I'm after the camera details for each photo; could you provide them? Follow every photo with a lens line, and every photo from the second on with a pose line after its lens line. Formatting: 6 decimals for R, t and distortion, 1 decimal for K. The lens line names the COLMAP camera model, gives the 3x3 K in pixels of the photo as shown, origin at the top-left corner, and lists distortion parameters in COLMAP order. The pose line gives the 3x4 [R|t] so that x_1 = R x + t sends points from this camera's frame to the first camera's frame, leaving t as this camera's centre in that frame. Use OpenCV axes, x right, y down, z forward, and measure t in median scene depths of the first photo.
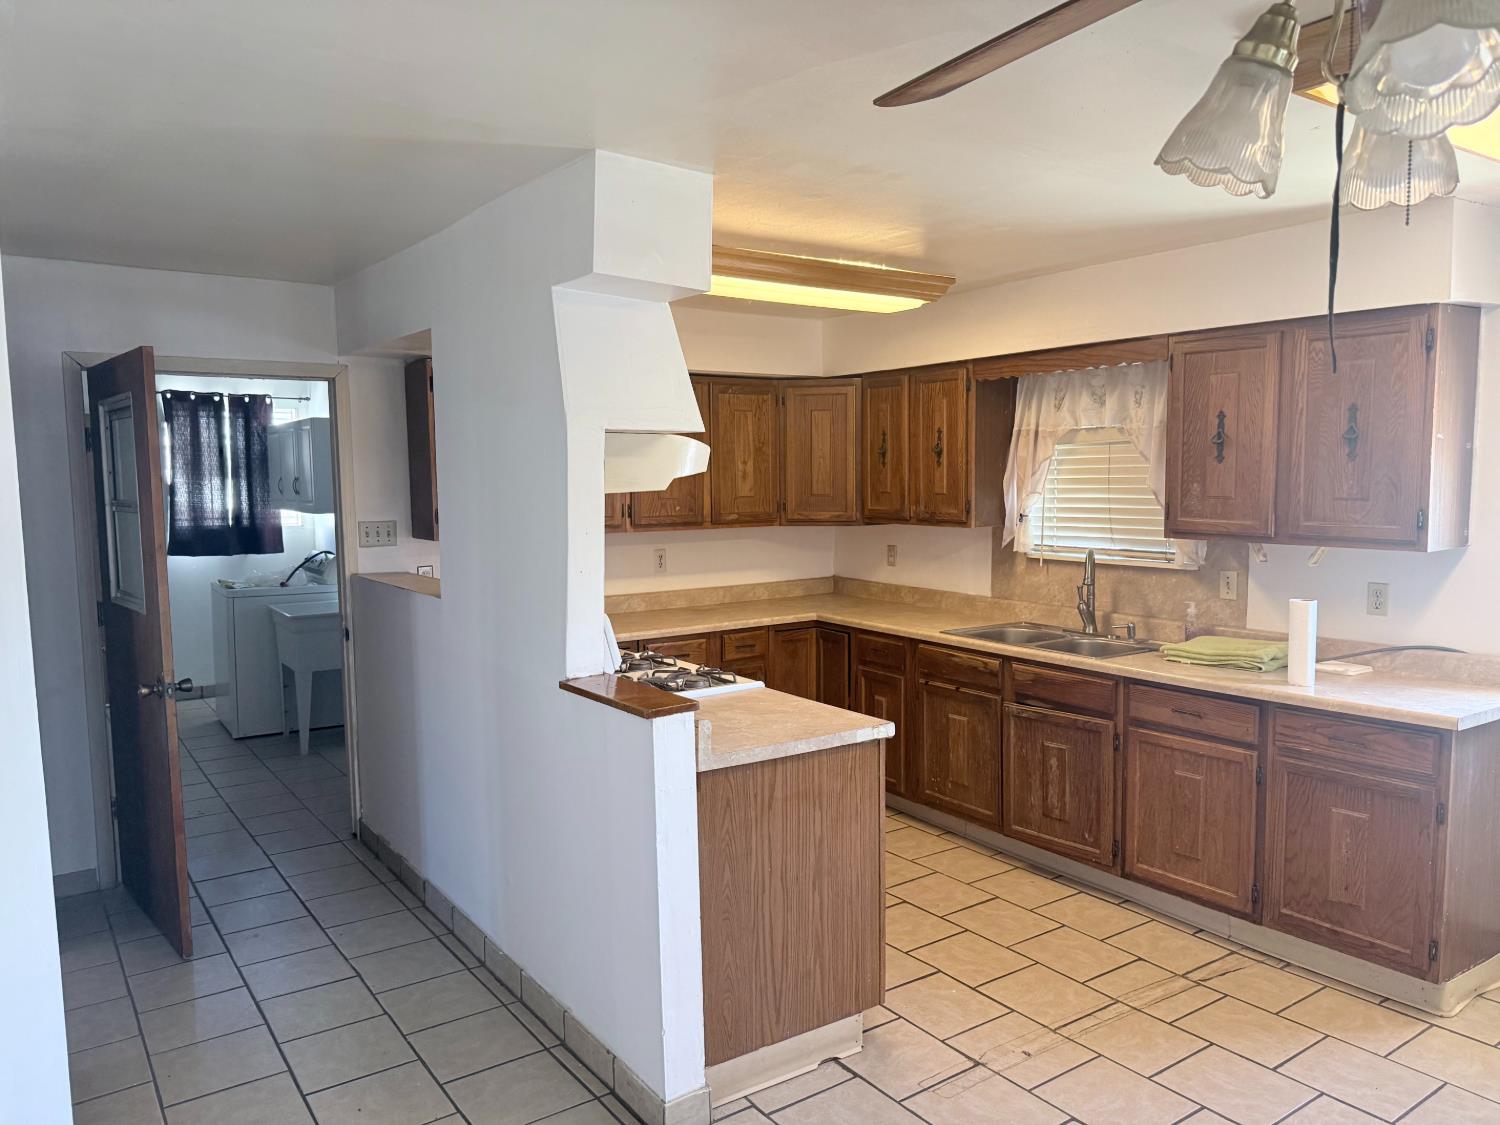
lens RADIAL K [[1067.7, 0, 750.0], [0, 1067.7, 562.5], [0, 0, 1]] dist [0.093841, -0.153491]
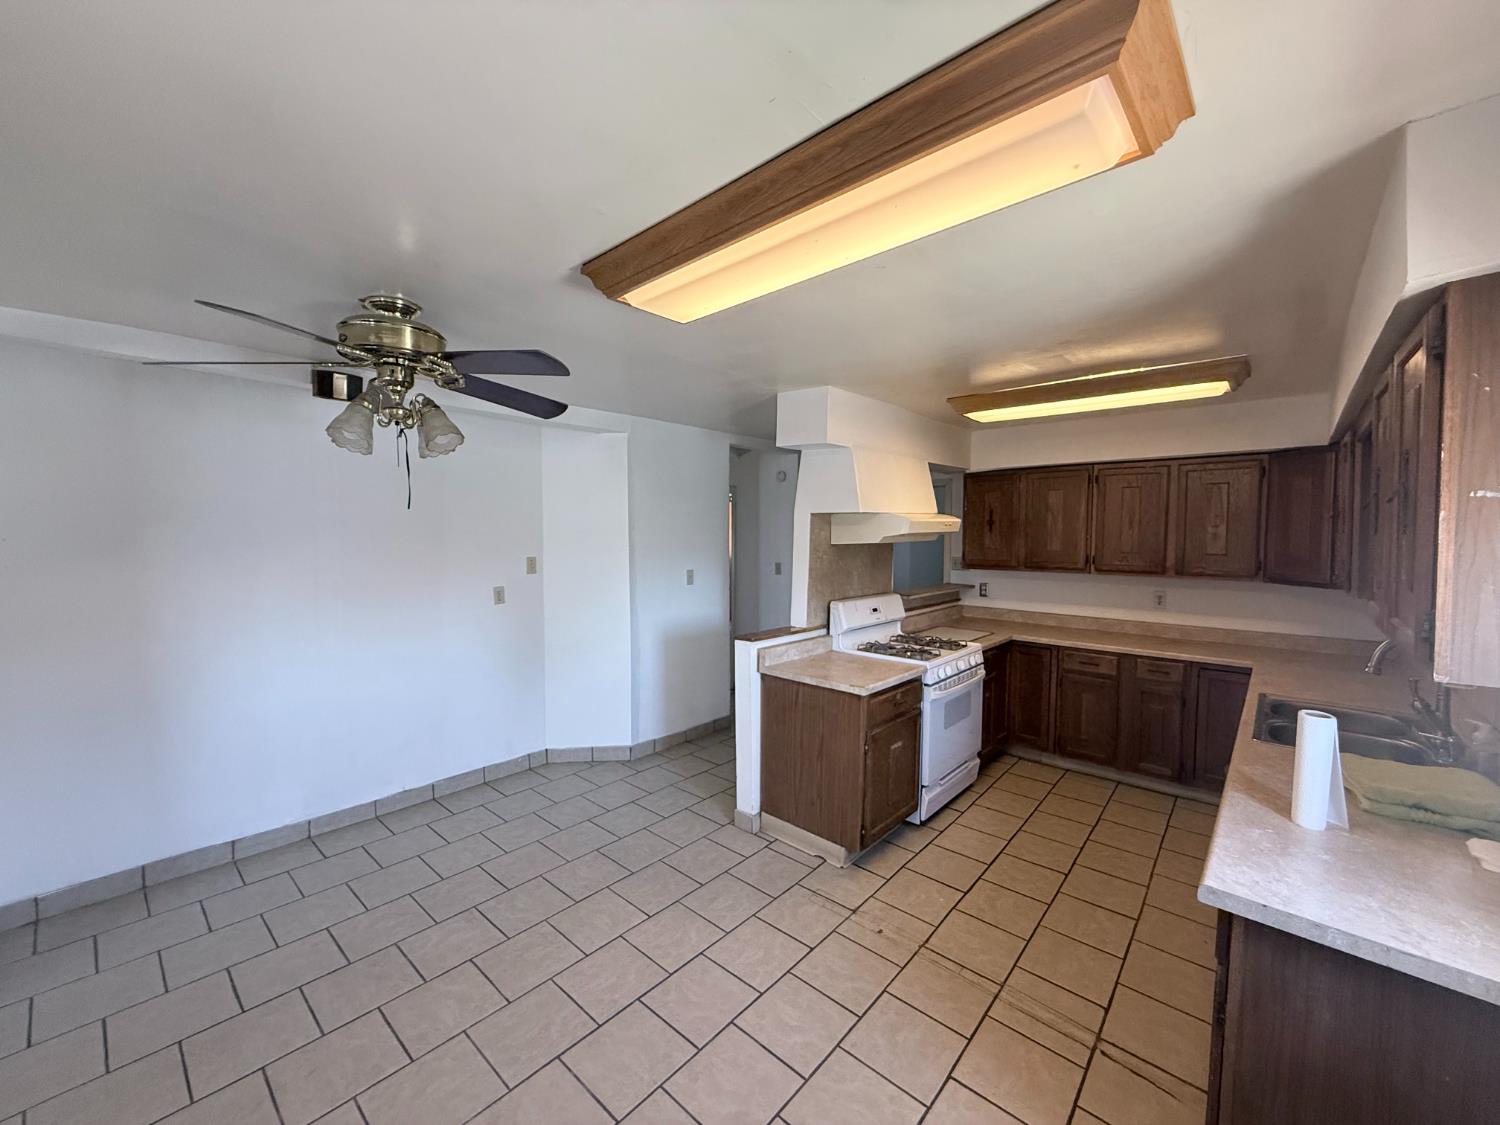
lens RADIAL K [[602.7, 0, 750.0], [0, 602.7, 562.5], [0, 0, 1]] dist [0.000183, -0.000034]
pose [[0.224908, 0.063710, -0.972295, 0.701145], [-0.087702, 0.995133, 0.044920, -0.048877], [0.970425, 0.075170, 0.229401, 0.429070]]
